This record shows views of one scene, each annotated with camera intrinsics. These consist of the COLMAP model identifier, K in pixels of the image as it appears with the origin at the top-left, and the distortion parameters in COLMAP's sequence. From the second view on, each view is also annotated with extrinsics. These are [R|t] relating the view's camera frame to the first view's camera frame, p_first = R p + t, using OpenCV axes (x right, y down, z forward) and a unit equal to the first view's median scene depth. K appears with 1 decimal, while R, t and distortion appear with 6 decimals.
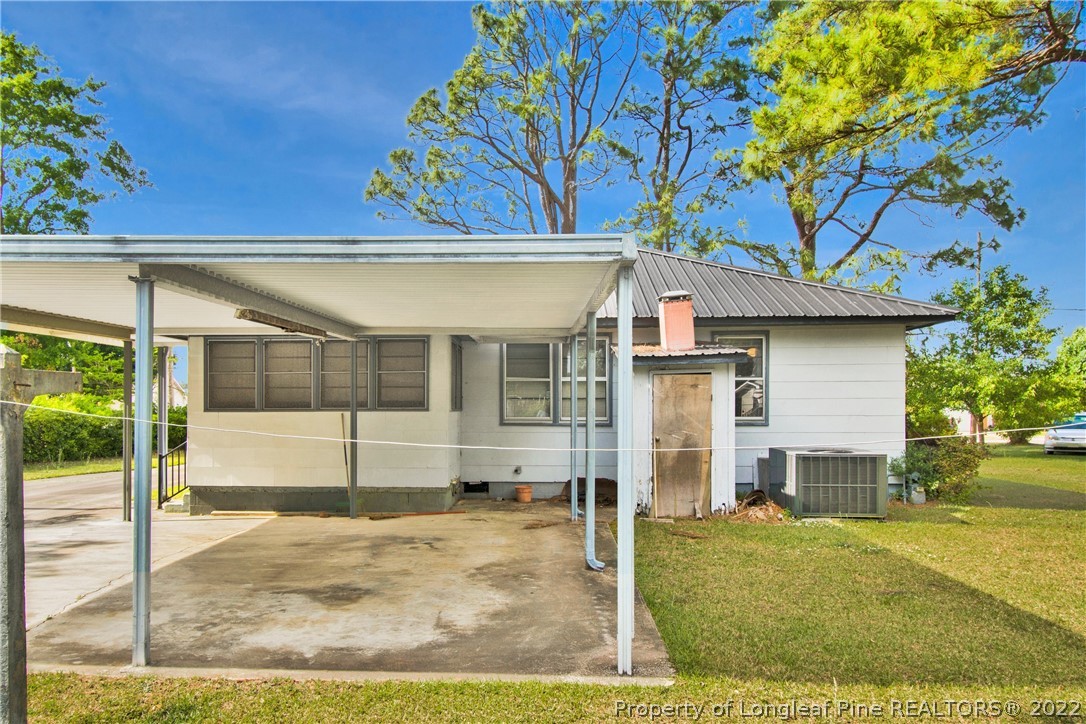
lens RADIAL K [[789.2, 0, 542.9], [0, 789.2, 387.3], [0, 0, 1]] dist [-0.001056, -0.027931]
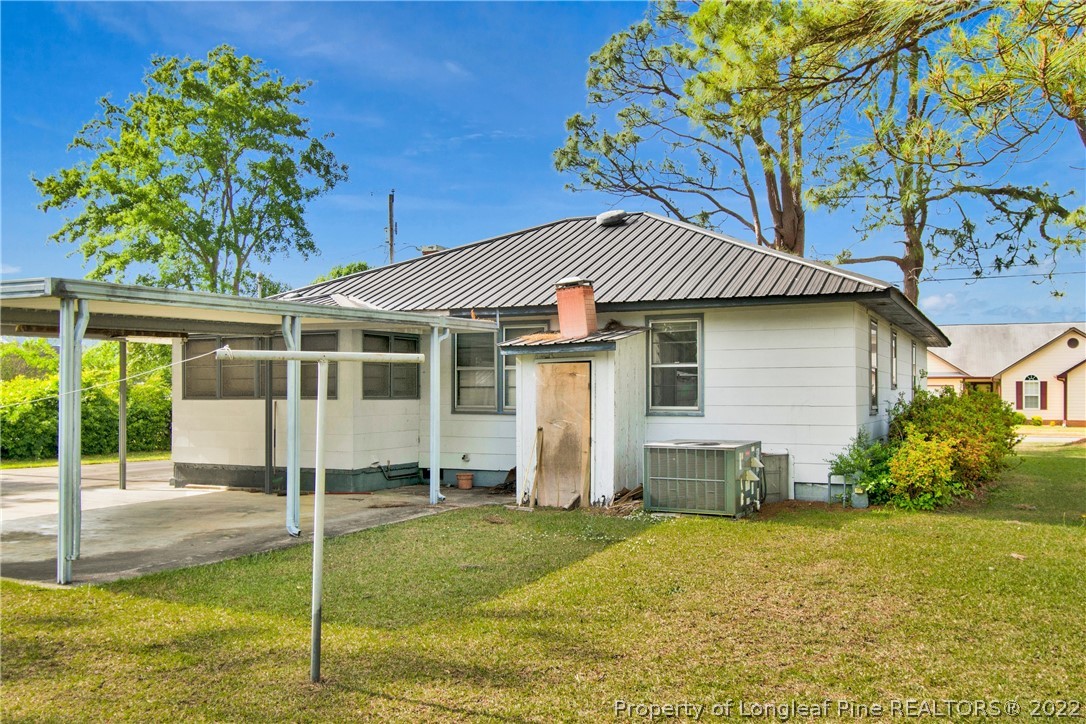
lens RADIAL K [[939.4, 0, 543.0], [0, 939.4, 362.0], [0, 0, 1]] dist [0.000818, -0.001344]
pose [[0.925811, -0.012833, -0.377770, 0.596700], [0.008775, 0.999884, -0.012463, -0.003062], [0.377886, 0.008224, 0.925816, -0.096658]]
